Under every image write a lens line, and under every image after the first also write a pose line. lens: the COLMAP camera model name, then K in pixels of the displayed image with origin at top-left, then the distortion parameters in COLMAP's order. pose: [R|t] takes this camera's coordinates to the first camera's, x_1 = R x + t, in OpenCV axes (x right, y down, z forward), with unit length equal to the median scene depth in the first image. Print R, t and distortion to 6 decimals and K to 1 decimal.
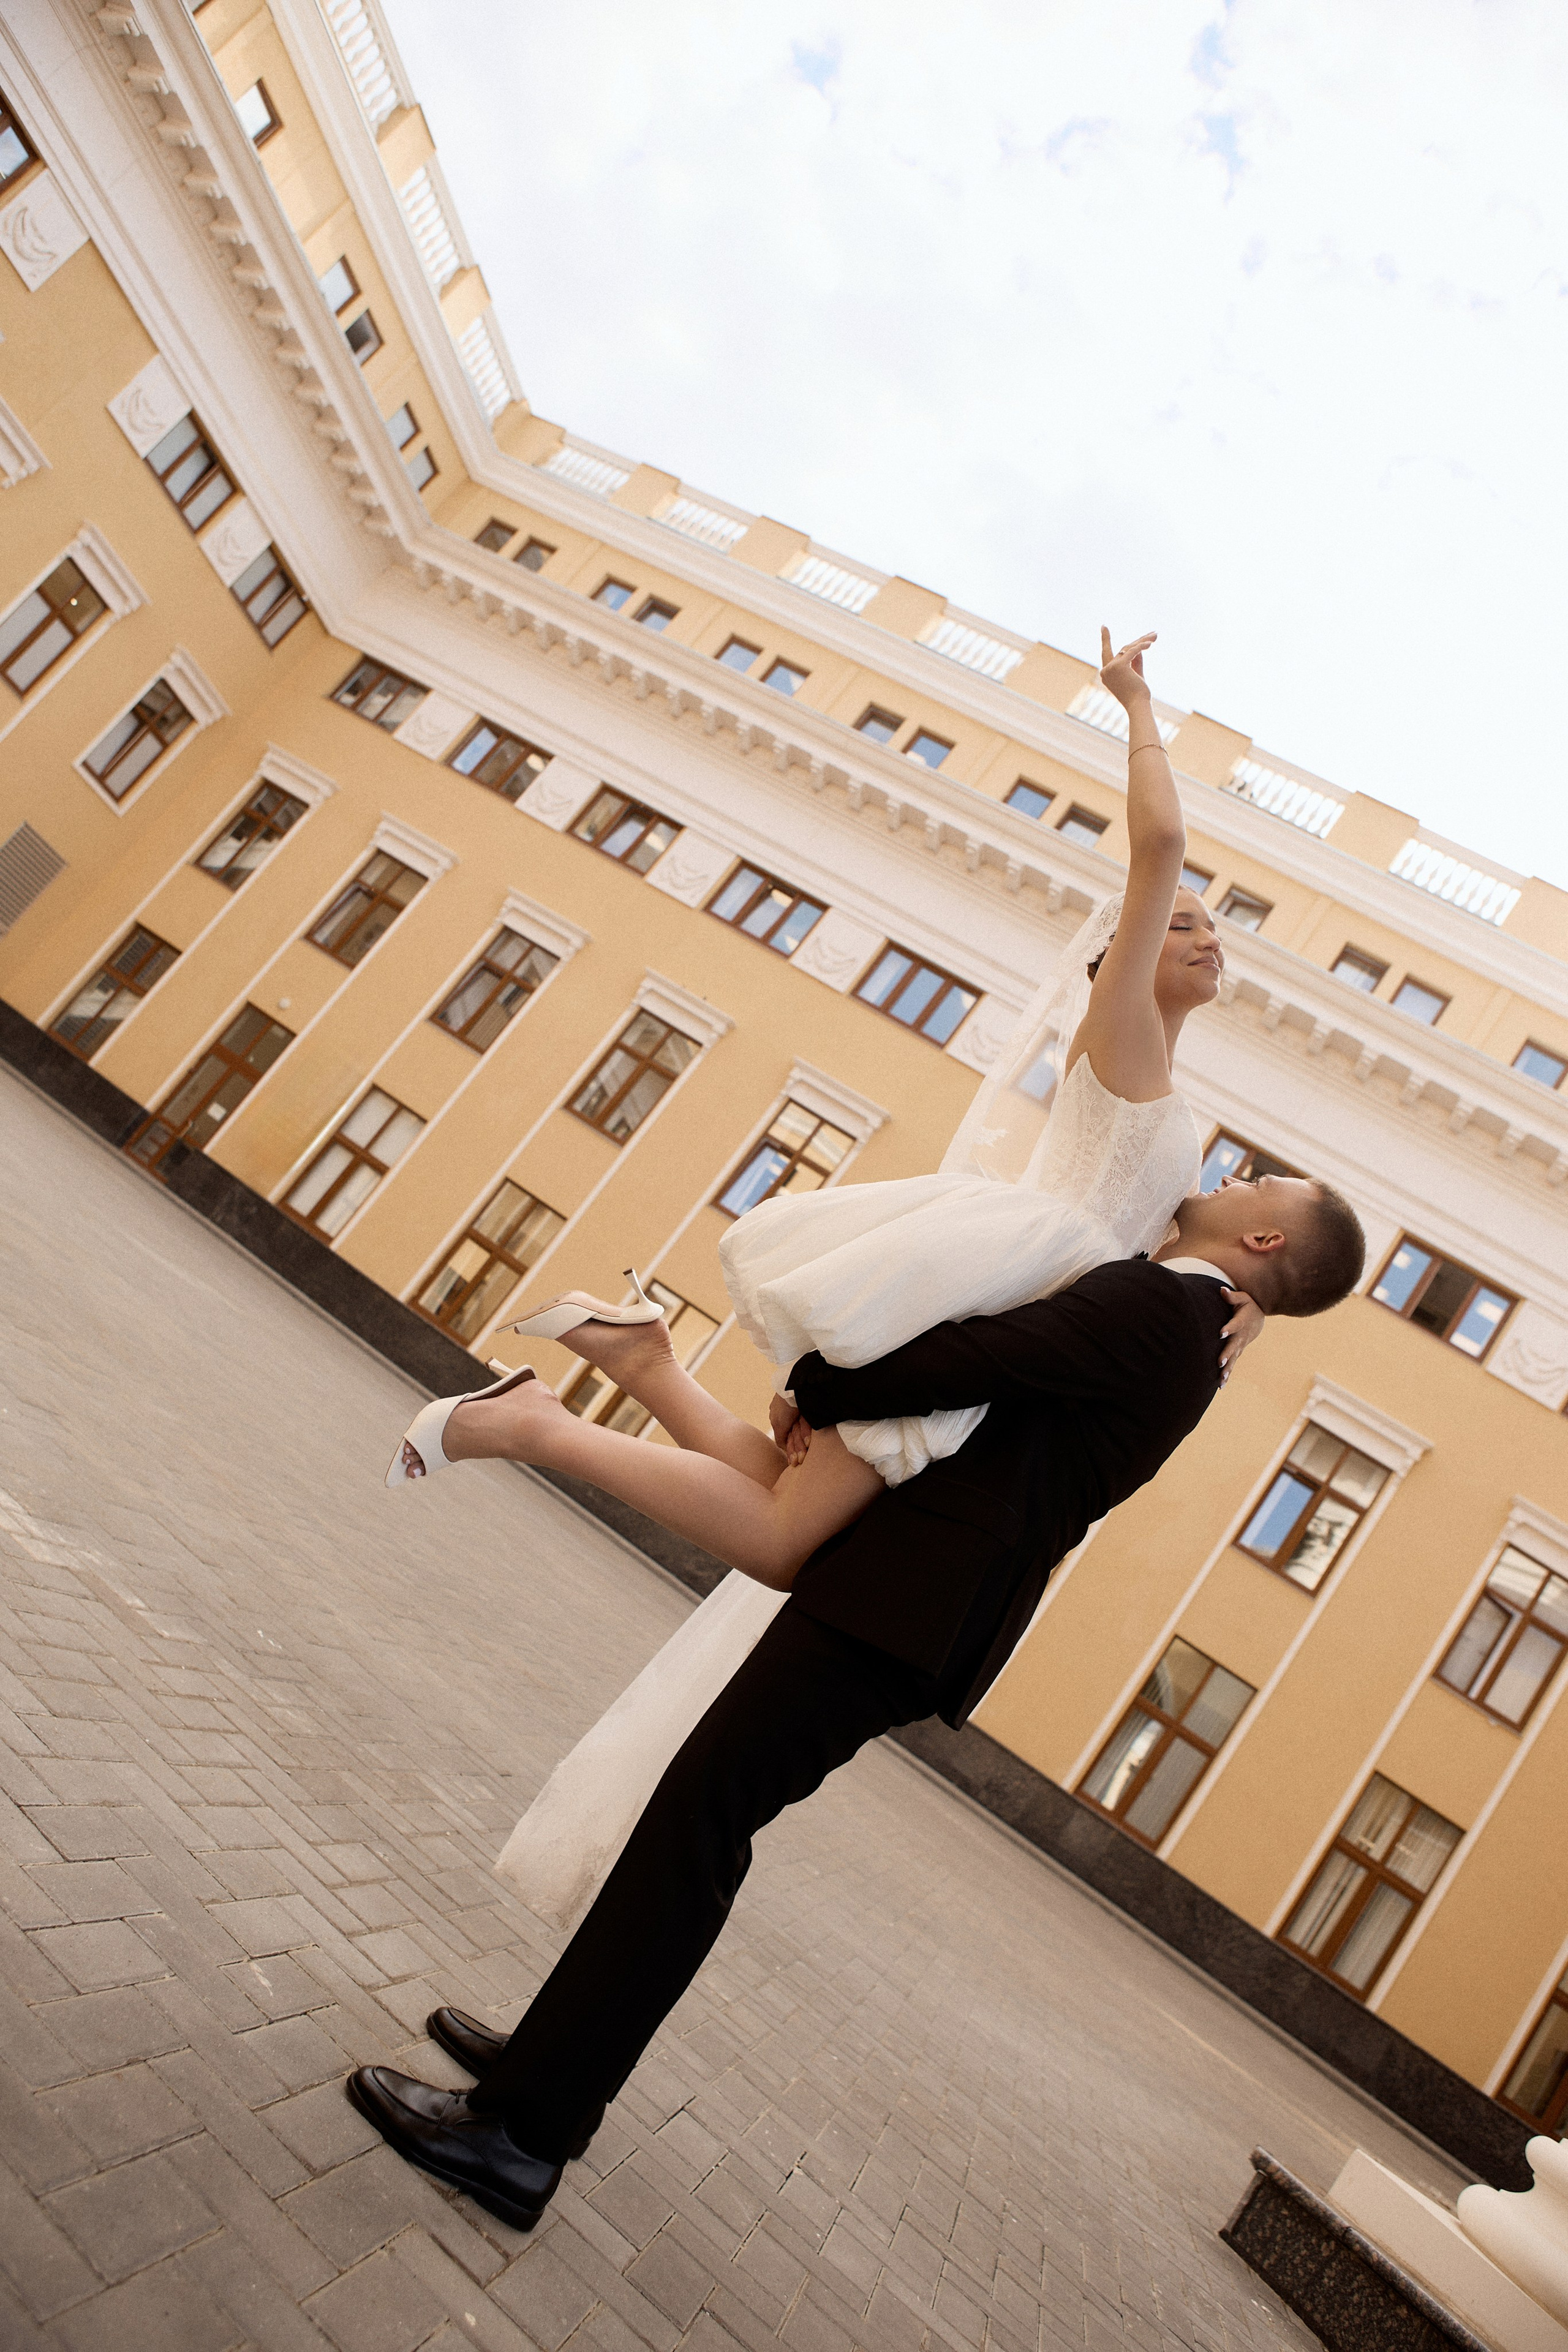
lens RADIAL K [[1635.1, 0, 780.1], [0, 1635.1, 1181.7], [0, 0, 1]] dist [-0.109214, 0.092643]
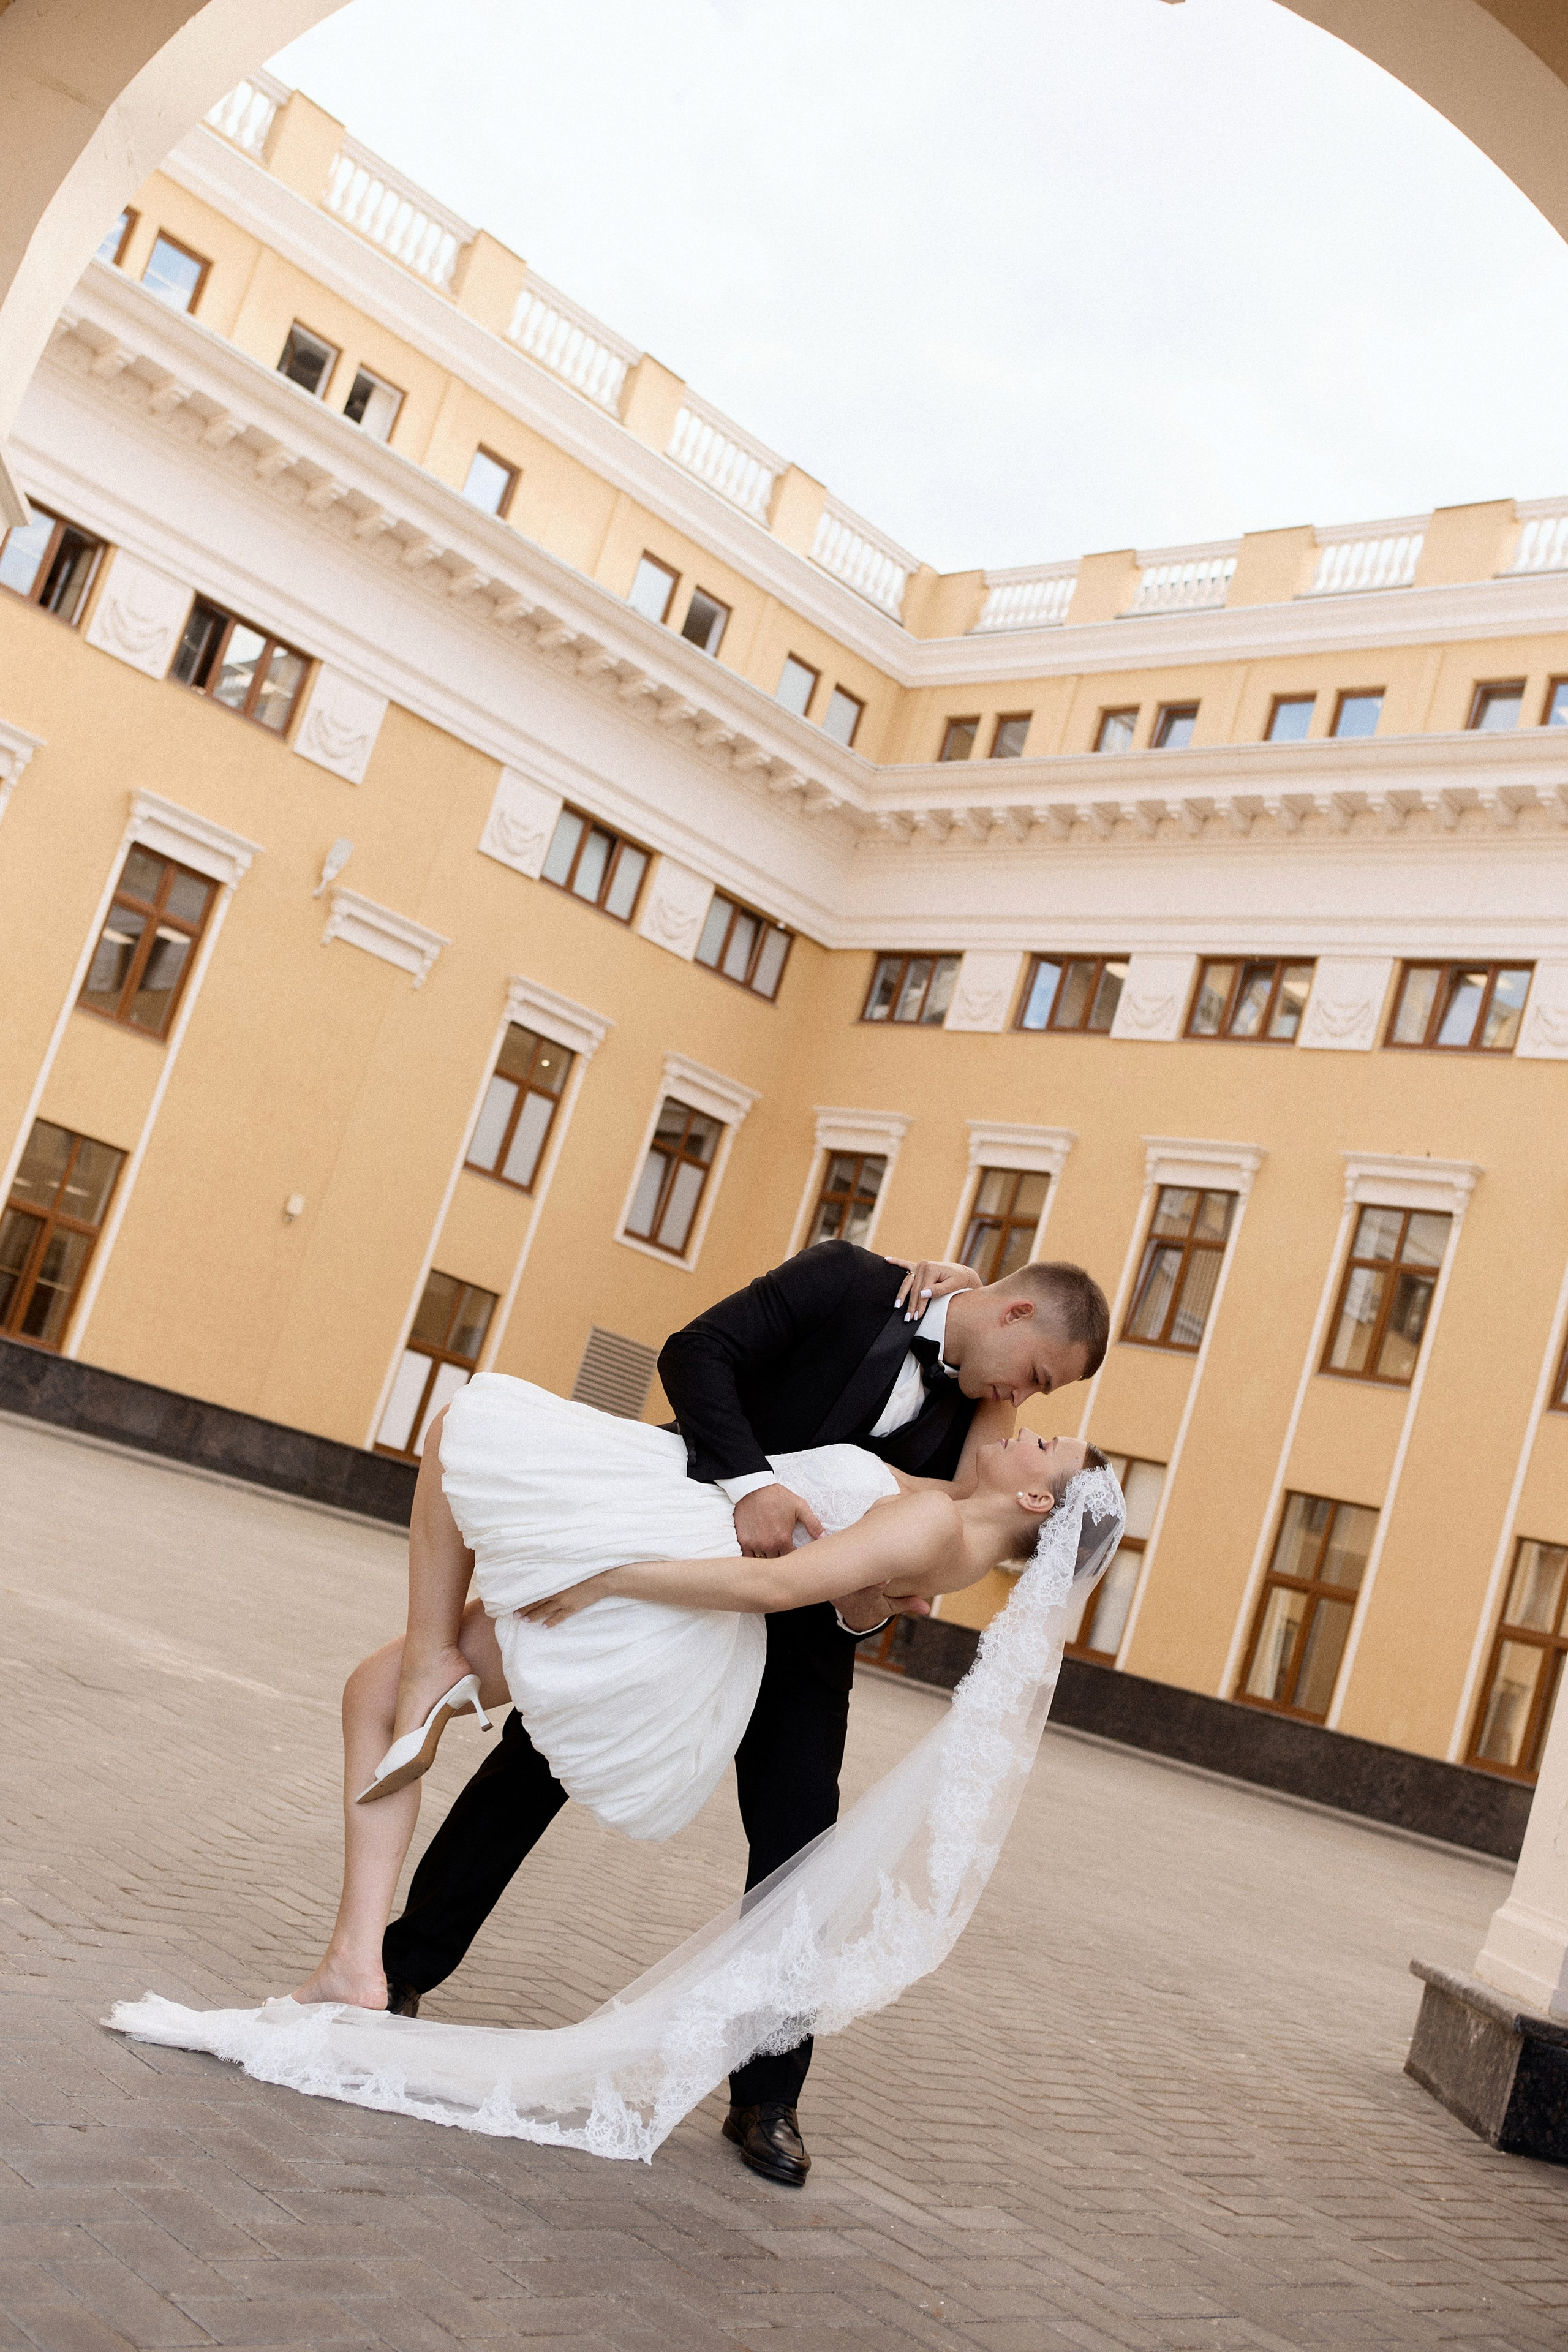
lens RADIAL K [[2516.3, 0, 774.0], [0, 2516.3, 1170.0], [0, 0, 1]] dist [-0.076344, 0.179248]
pose [[0.812112, -0.444420, -0.378106, 0.135383], [0.372185, 0.893596, -0.250925, 0.065306], [0.449391, 0.063054, 0.891107, -0.125366]]
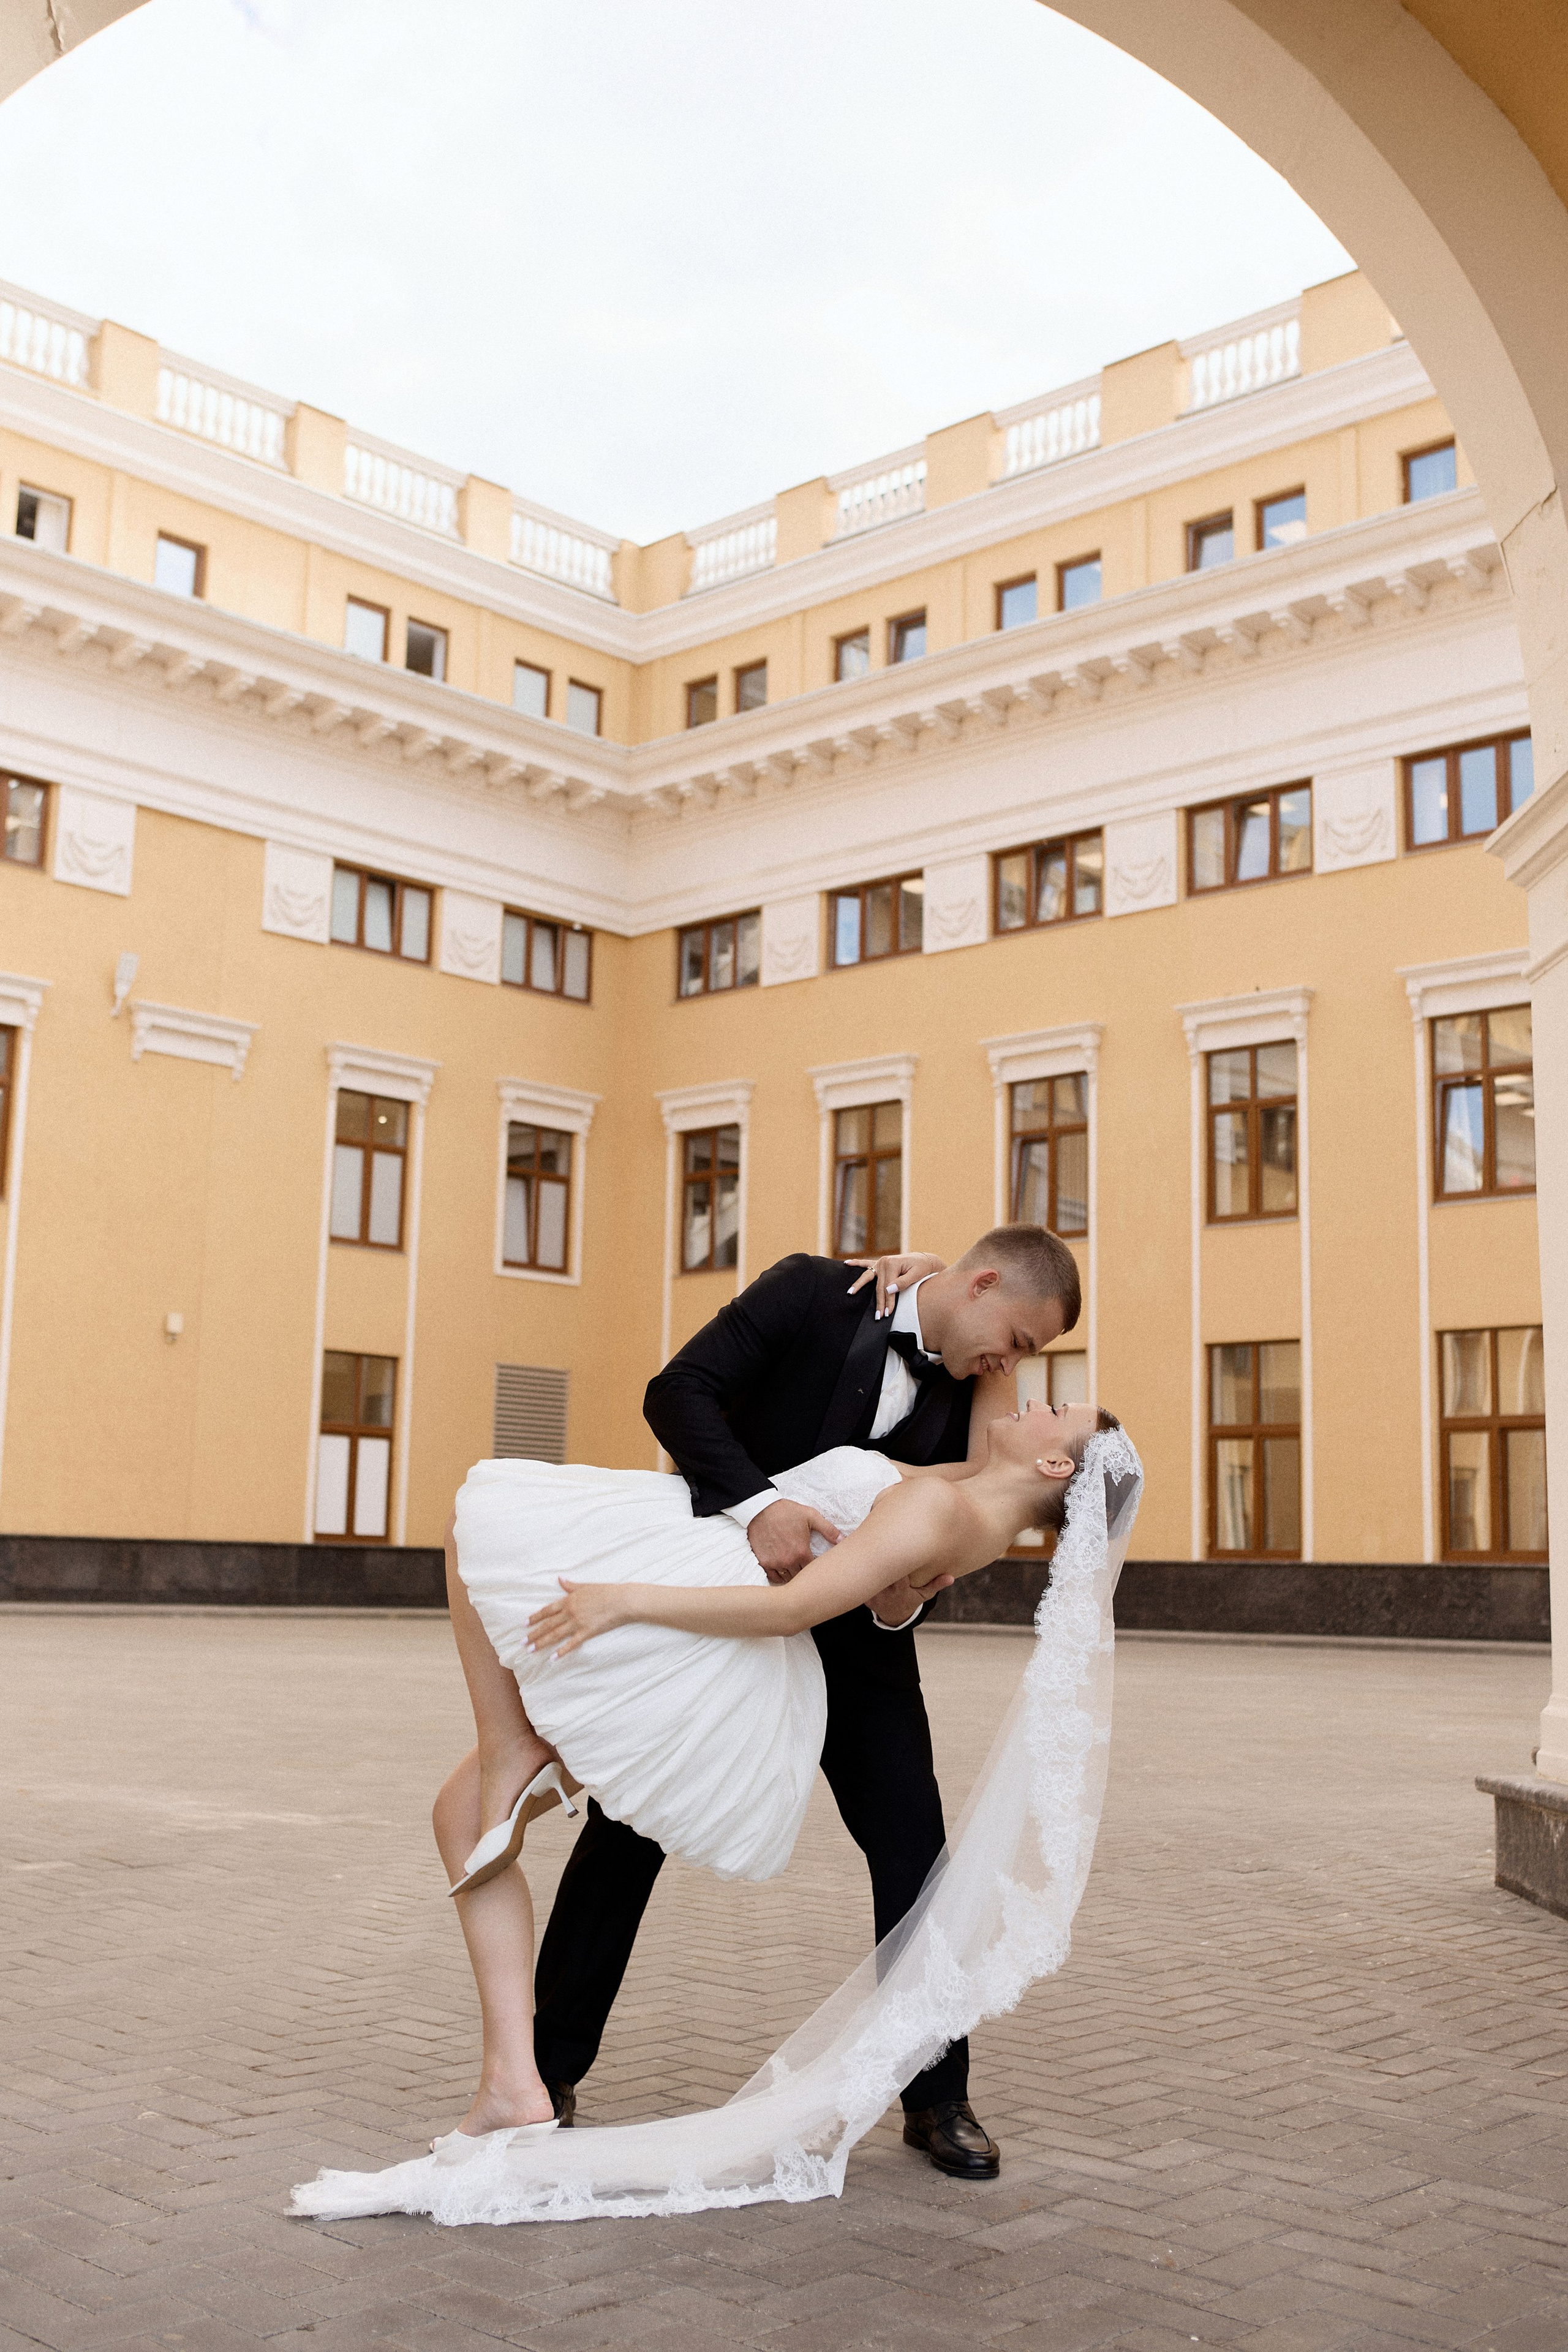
lens RADIAL K [[2516.3, 0, 774.0], [0, 2516.3, 1170.0], [0, 0, 1]] dist [-0.076344, 0.179248]
pose [[0.694700, -0.634267, -0.339260, 0.133760], [0.600377, 0.771061, -0.212160, 0.059832], [0.396157, -0.056296, 0.916456, -0.128307]]
